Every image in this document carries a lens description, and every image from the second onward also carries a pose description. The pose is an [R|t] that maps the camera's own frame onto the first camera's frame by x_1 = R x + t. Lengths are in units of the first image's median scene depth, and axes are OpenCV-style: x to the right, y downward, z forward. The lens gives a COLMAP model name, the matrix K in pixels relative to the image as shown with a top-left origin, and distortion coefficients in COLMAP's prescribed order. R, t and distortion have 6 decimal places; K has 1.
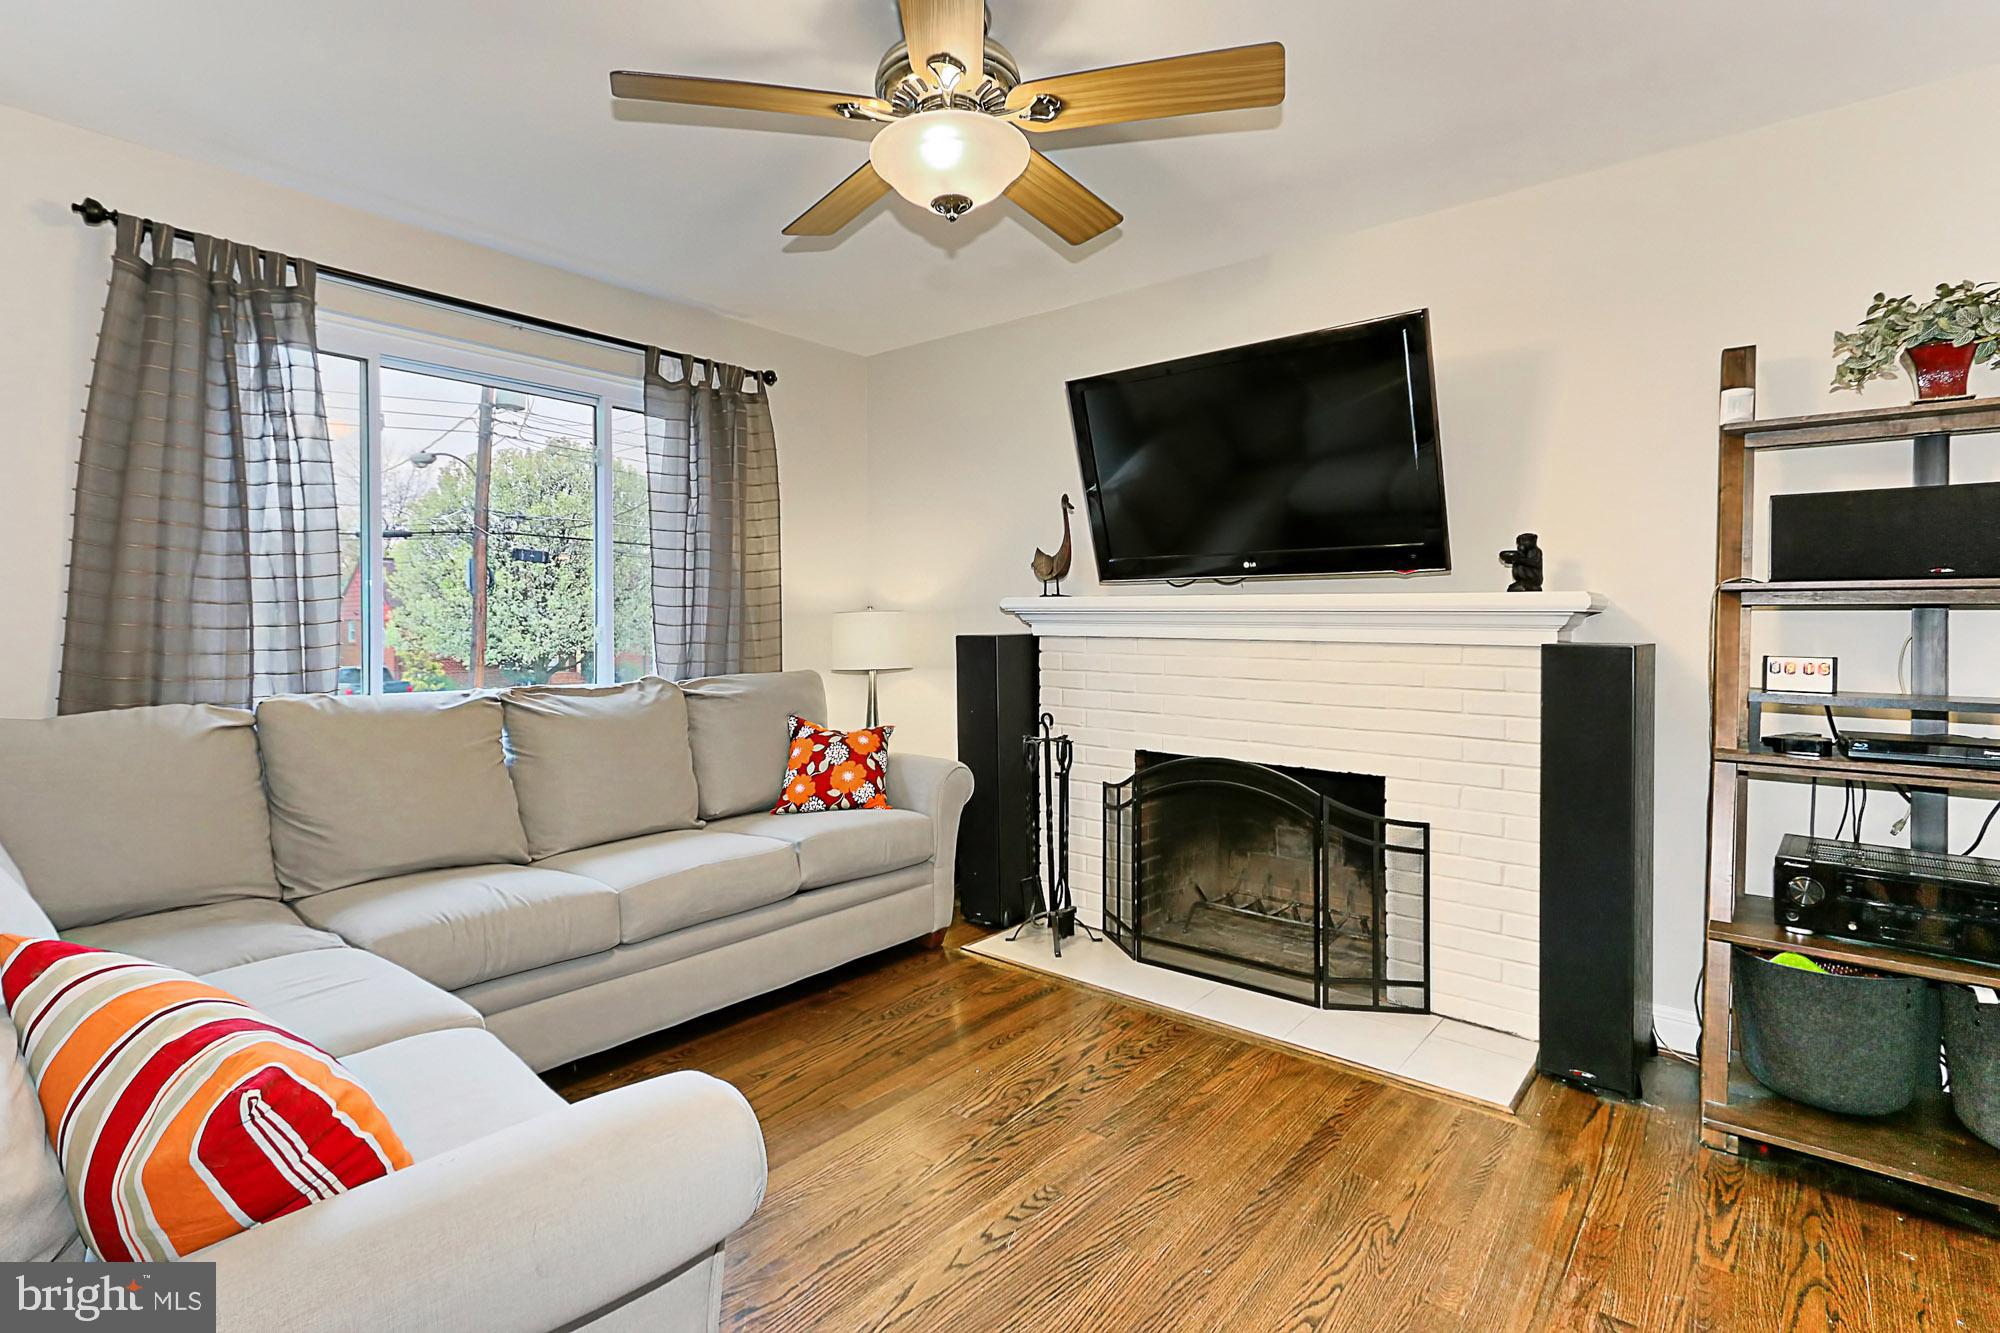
lens RADIAL K [[957.2, 0, 940.2], [0, 957.2, 624.9], [0, 0, 1]] dist [0.003663, 0.000599]
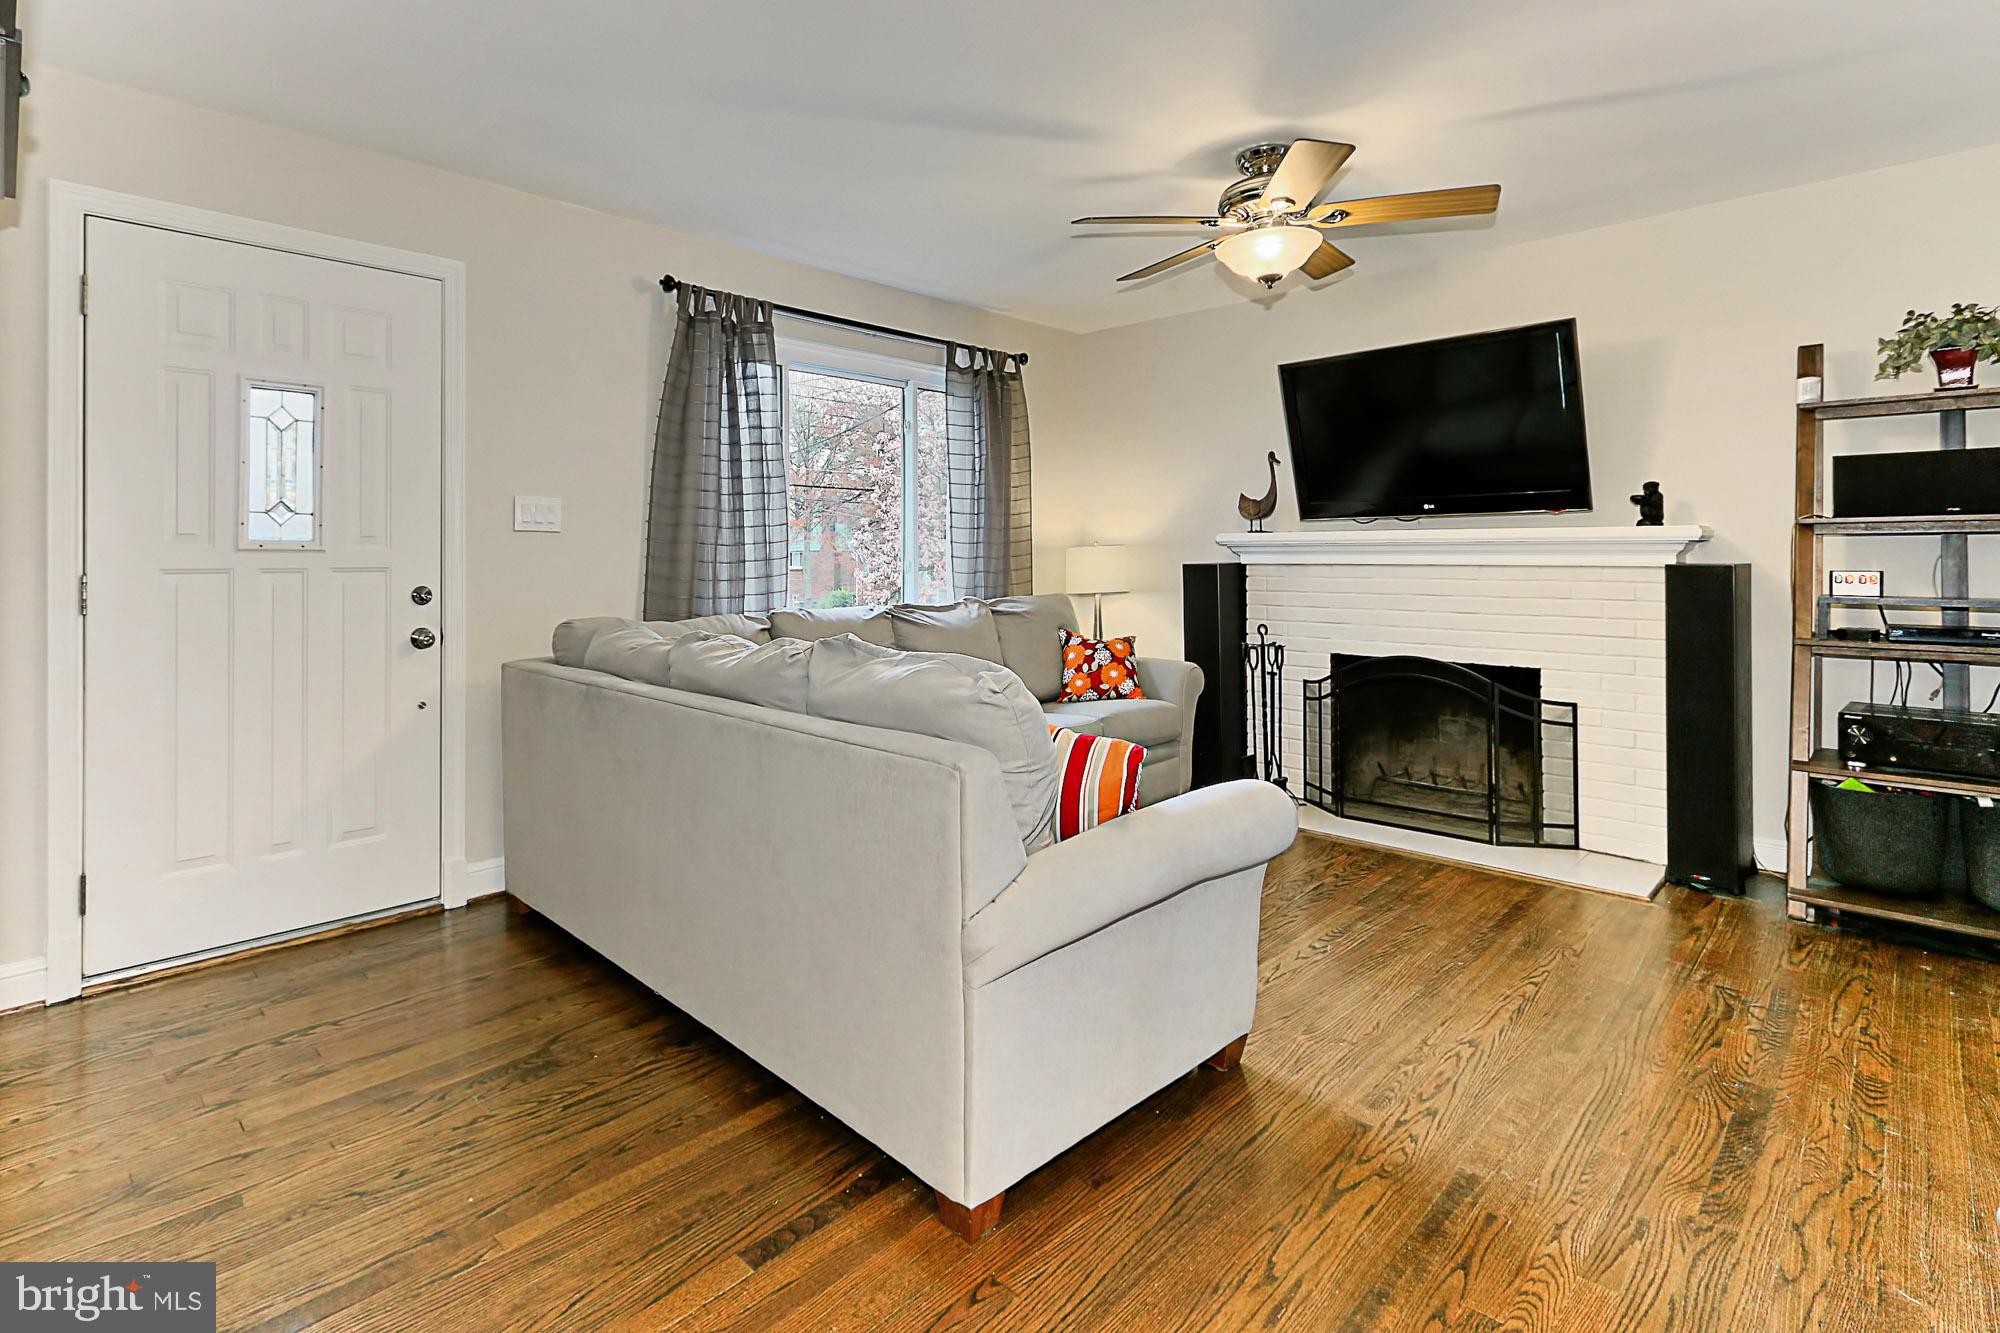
lens RADIAL K [[957.2, 0, 997.3], [0, 957.2, 557.7], [0, 0, 1]] dist [0.003663, 0.000599]
pose [[0.999344, -0.010740, -0.034596, -0.251793], [0.010687, 0.999941, -0.001719, 0.002599], [0.034613, 0.001348, 0.999400, -0.362576]]
